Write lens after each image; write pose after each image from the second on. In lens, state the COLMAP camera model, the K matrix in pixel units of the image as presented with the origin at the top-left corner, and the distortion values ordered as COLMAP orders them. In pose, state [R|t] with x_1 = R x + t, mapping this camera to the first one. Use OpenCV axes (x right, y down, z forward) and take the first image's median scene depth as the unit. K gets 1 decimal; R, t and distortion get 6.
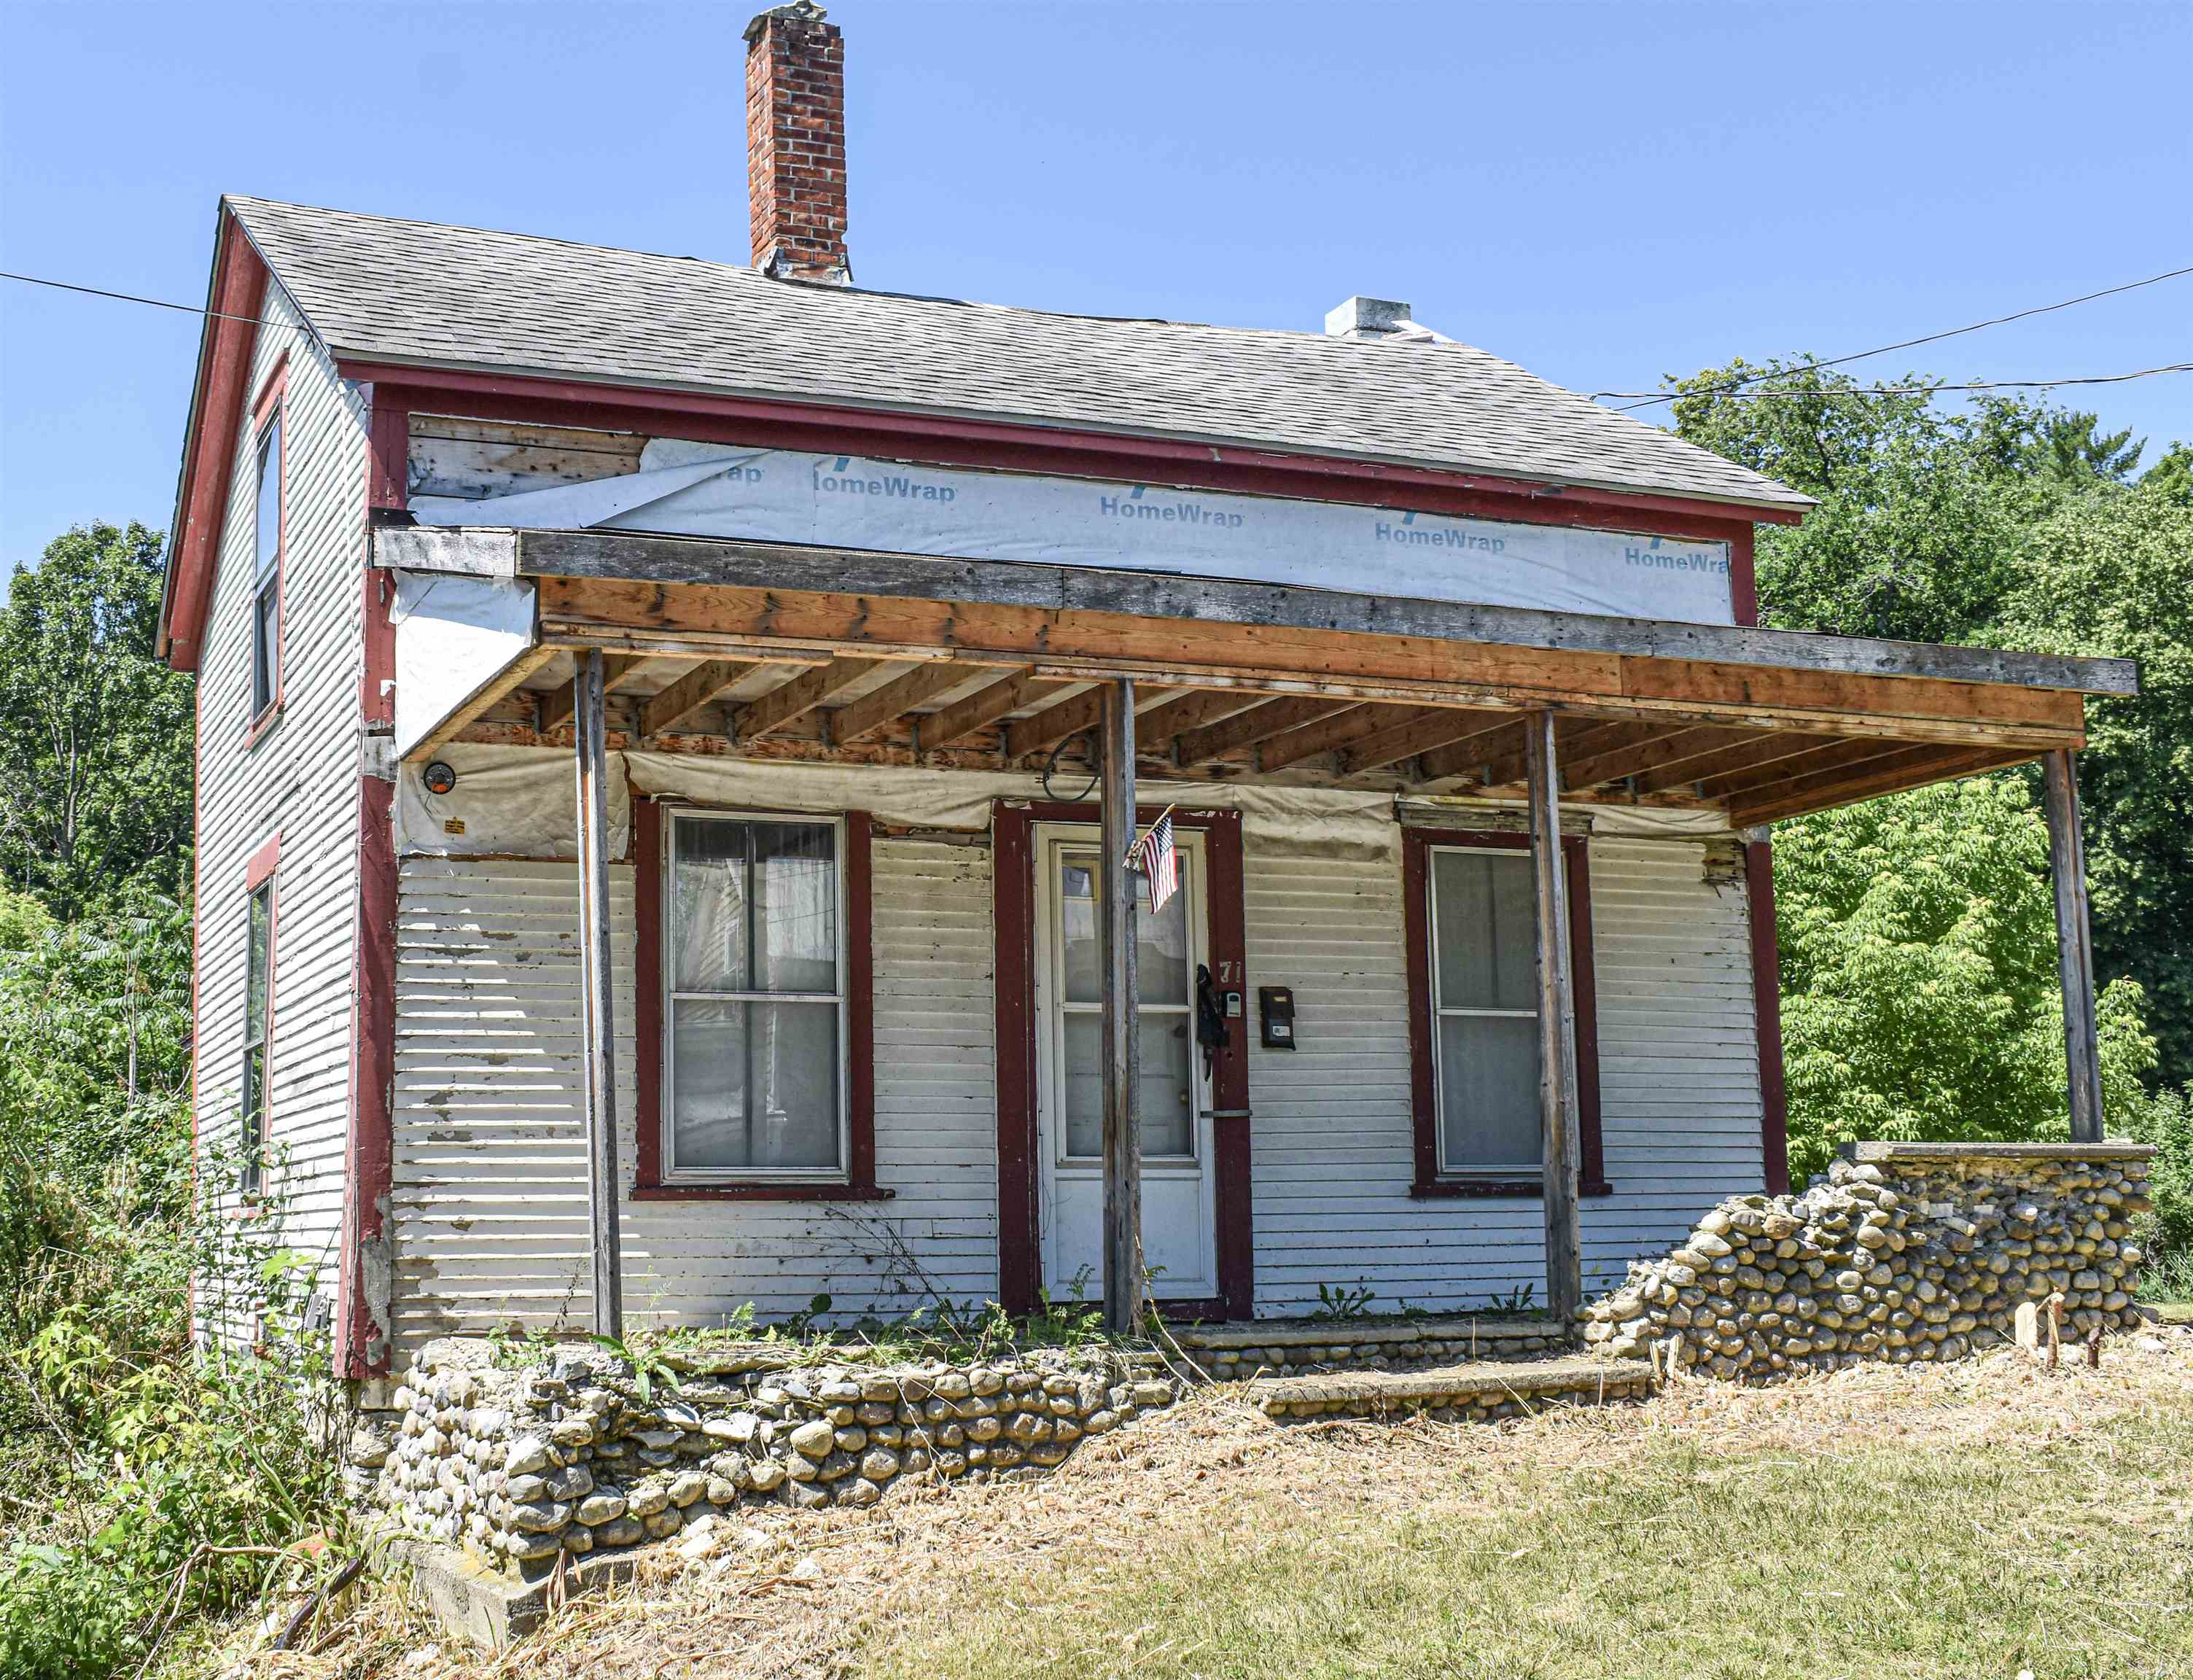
lens RADIAL K [[2747.5, 0, 943.9], [0, 2747.5, 870.9], [0, 0, 1]] dist [-0.086067, 0.000000]
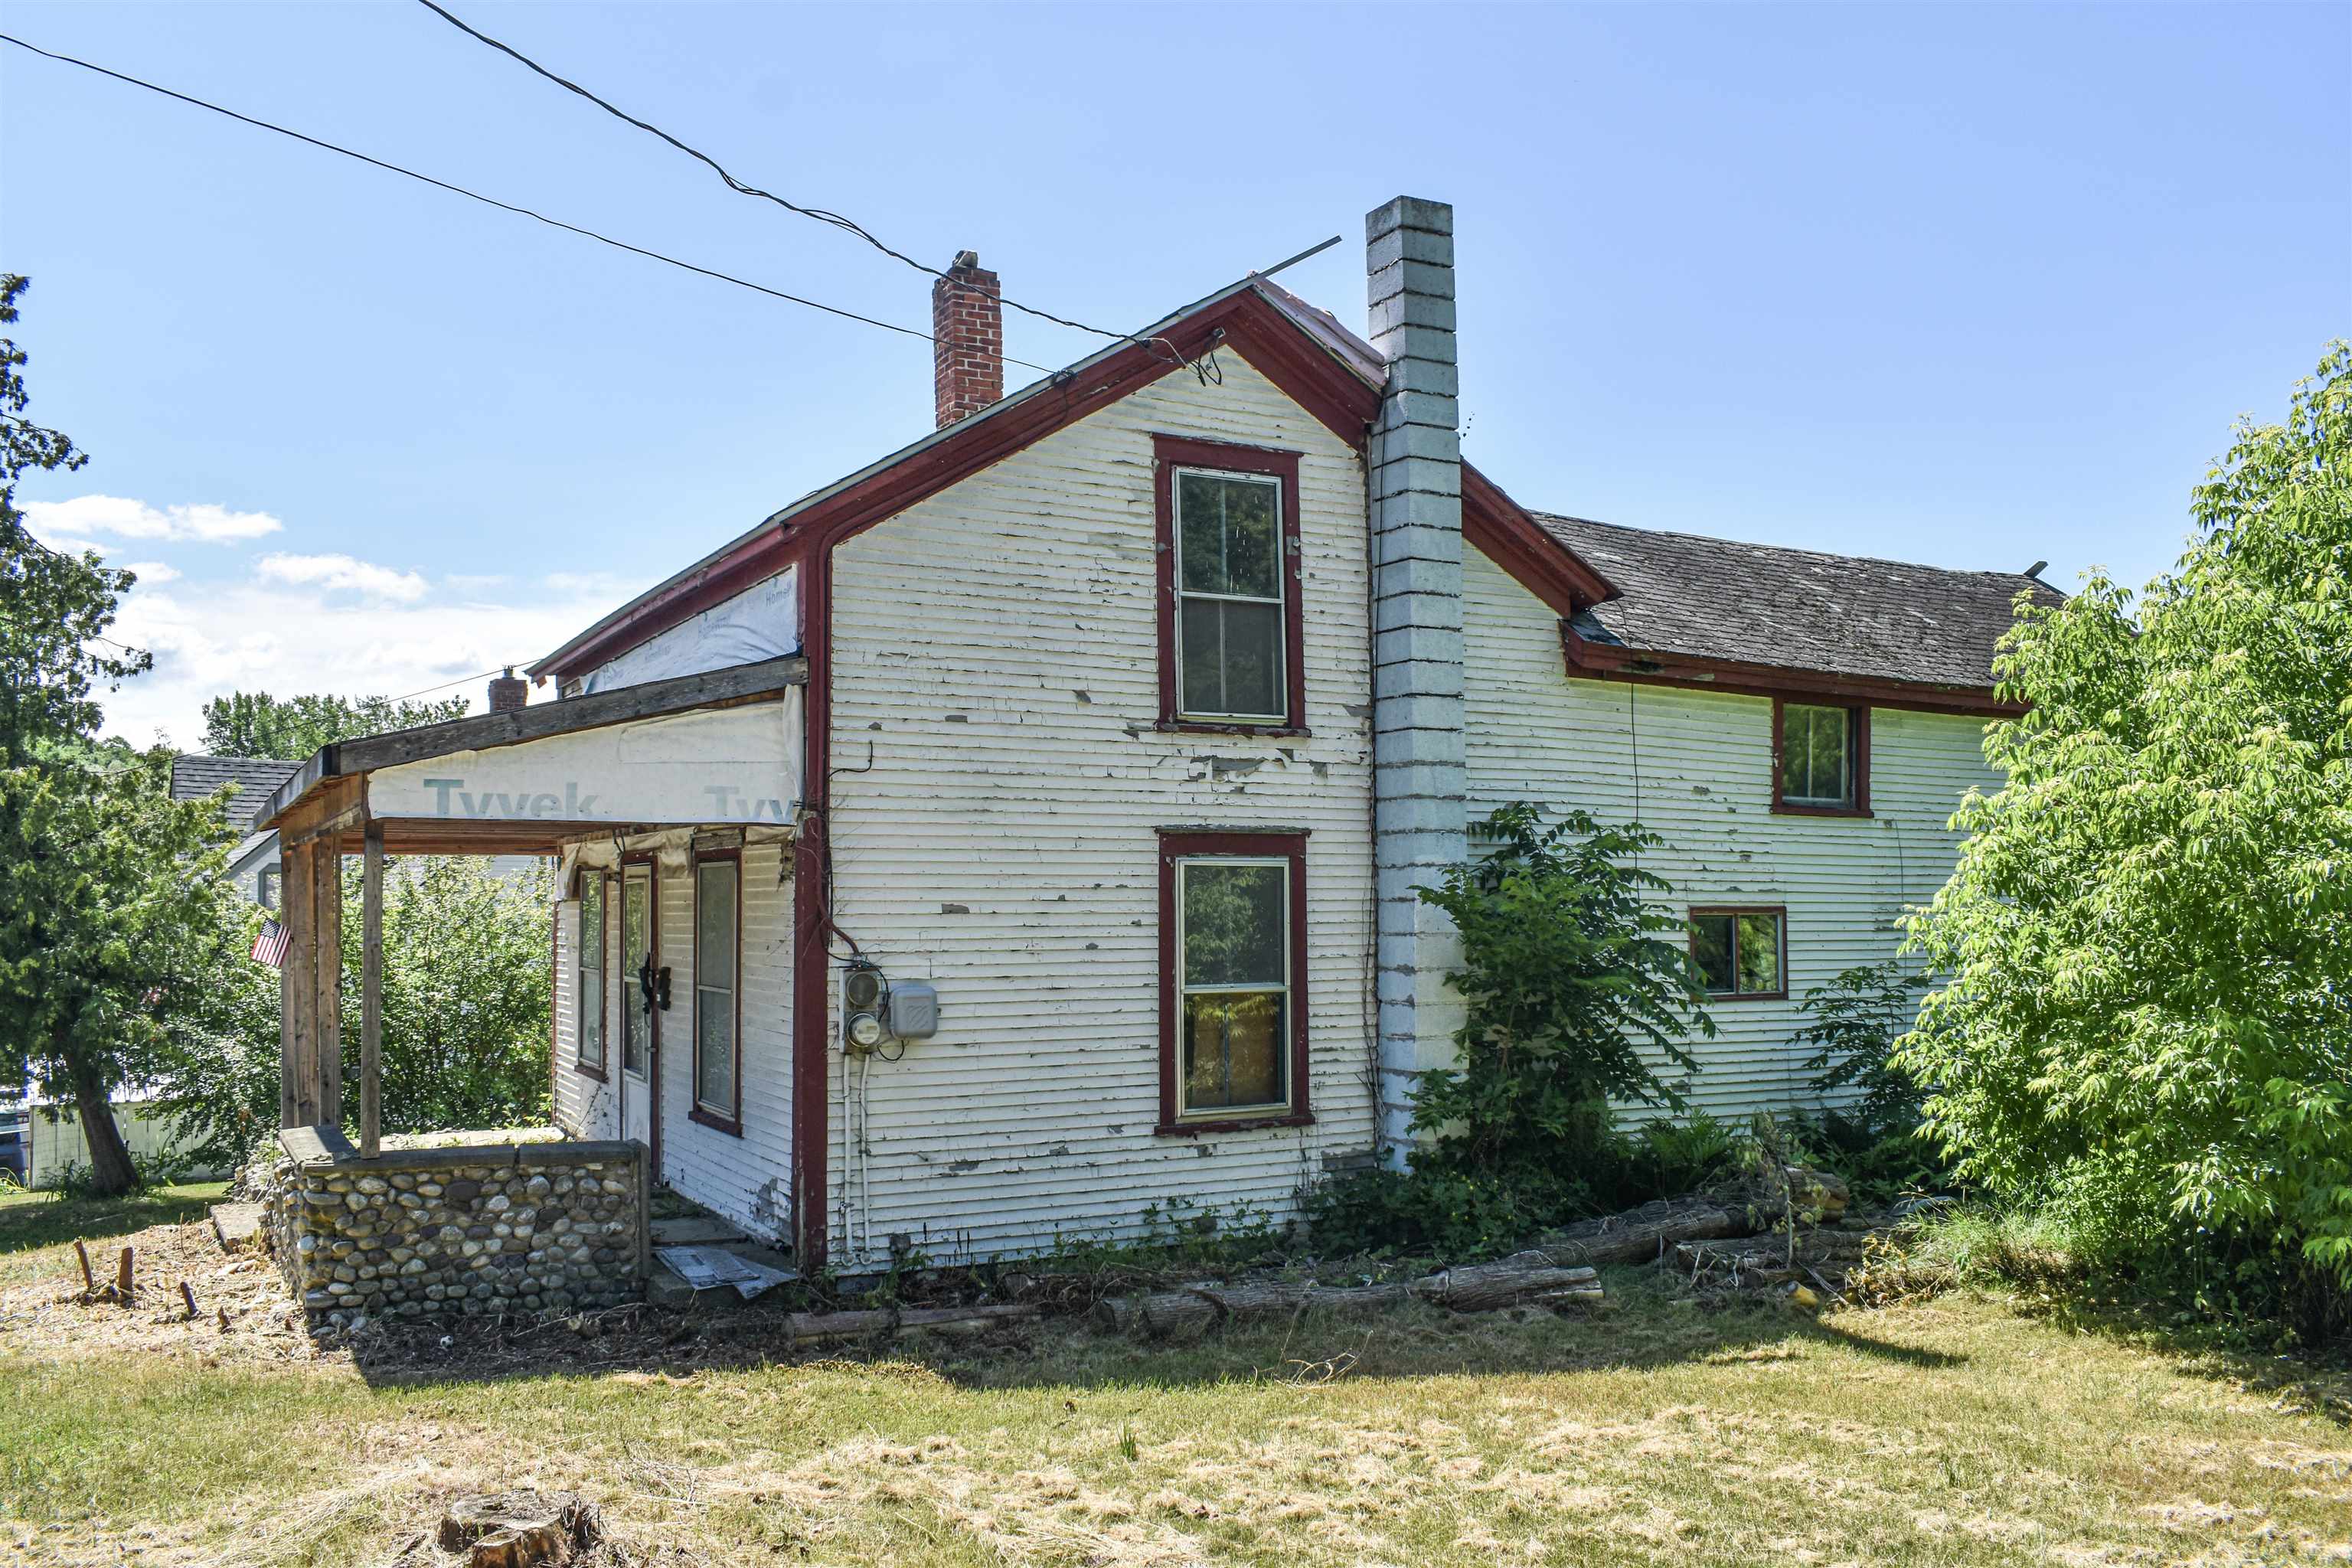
lens RADIAL K [[1880.9, 0, 1174.9], [0, 1880.9, 774.8], [0, 0, 1]] dist [-0.065807, 0.000762]
pose [[0.124580, -0.048702, -0.991014, 1.238788], [0.143214, 0.989218, -0.030610, 0.010455], [0.981819, -0.138114, 0.130212, 1.220117]]
